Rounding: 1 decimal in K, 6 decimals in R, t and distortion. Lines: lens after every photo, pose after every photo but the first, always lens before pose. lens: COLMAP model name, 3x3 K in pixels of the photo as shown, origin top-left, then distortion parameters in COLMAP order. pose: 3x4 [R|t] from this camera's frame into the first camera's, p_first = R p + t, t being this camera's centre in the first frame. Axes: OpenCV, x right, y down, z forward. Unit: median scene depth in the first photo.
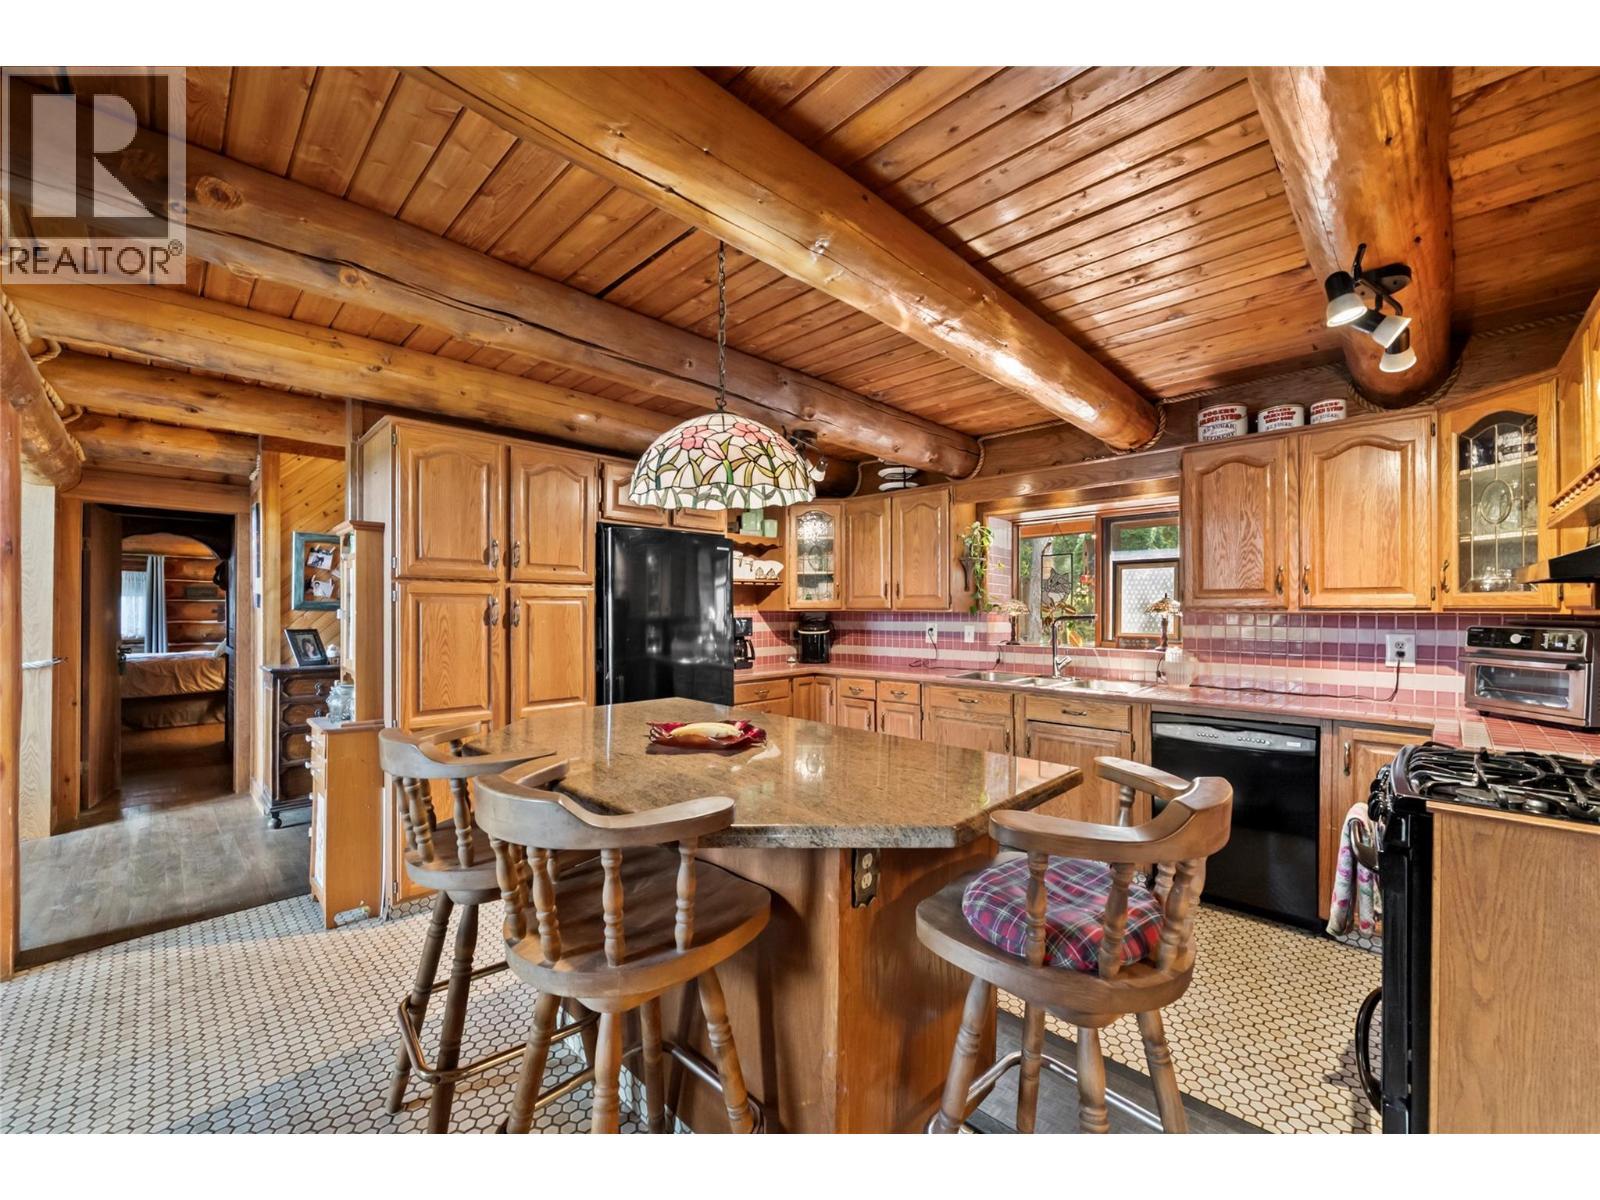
lens RADIAL K [[649.5, 0, 801.6], [0, 649.5, 603.2], [0, 0, 1]] dist [-0.003402, -0.000176]
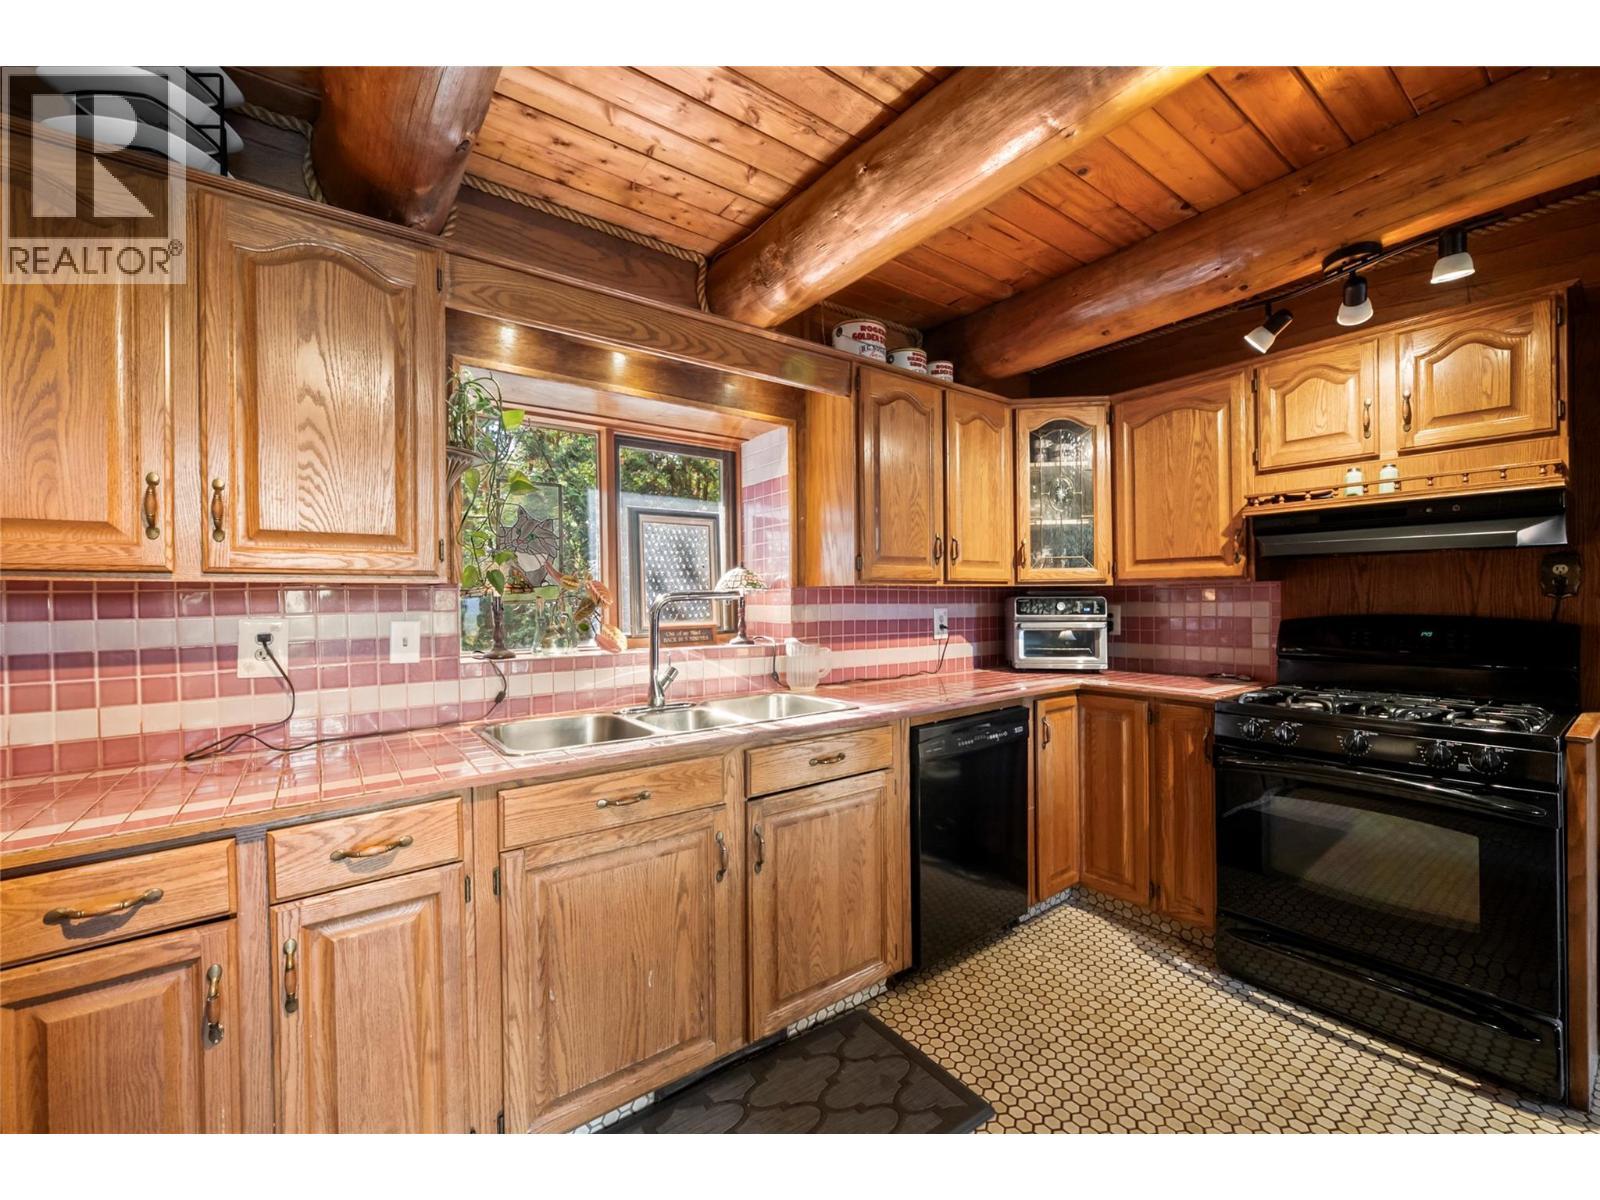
lens RADIAL K [[649.5, 0, 804.1], [0, 649.5, 598.9], [0, 0, 1]] dist [-0.003402, -0.000176]
pose [[0.154956, 0.002838, 0.987917, -0.130169], [0.004875, 0.999982, -0.003637, 0.029114], [-0.987909, 0.005379, 0.154939, 0.867096]]
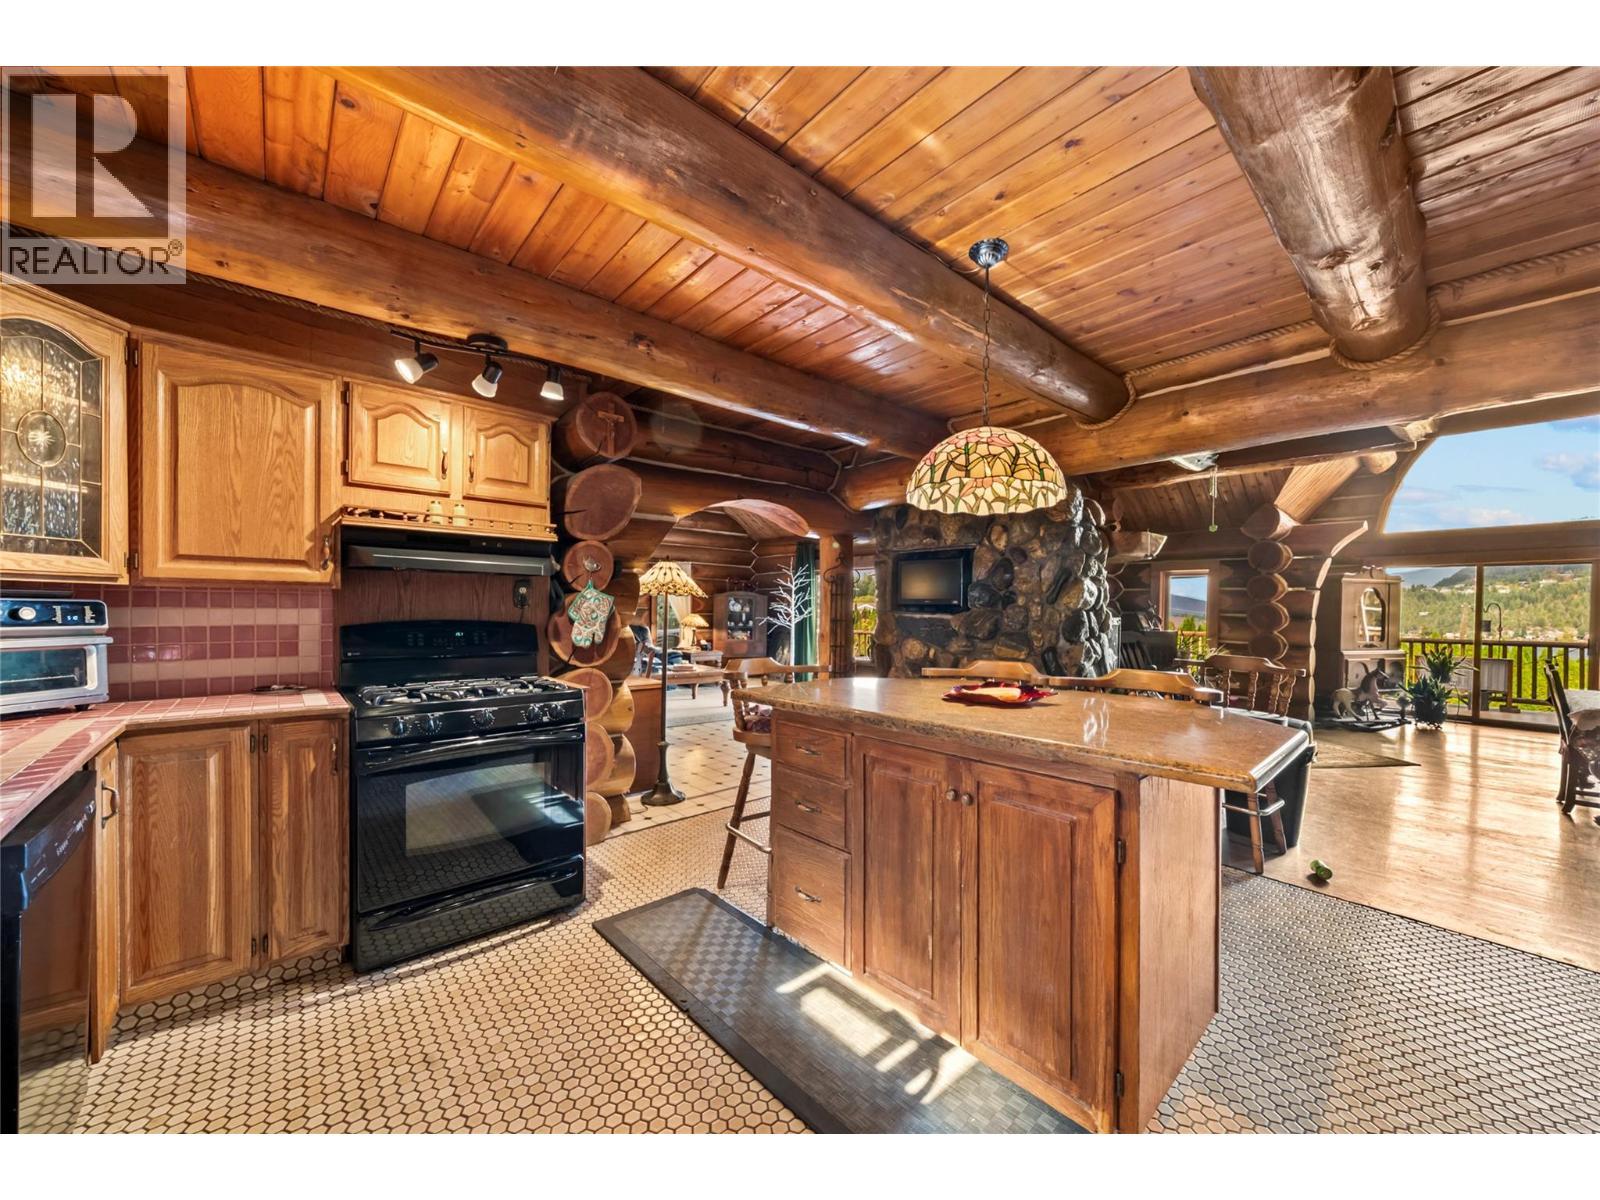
lens RADIAL K [[605.3, 0, 804.5], [0, 605.3, 612.7], [0, 0, 1]] dist [-0.007914, 0.000291]
pose [[-0.997561, -0.008320, 0.069298, 0.063505], [-0.008200, 0.999964, 0.002015, 0.030535], [-0.069312, 0.001442, -0.997594, 1.099788]]
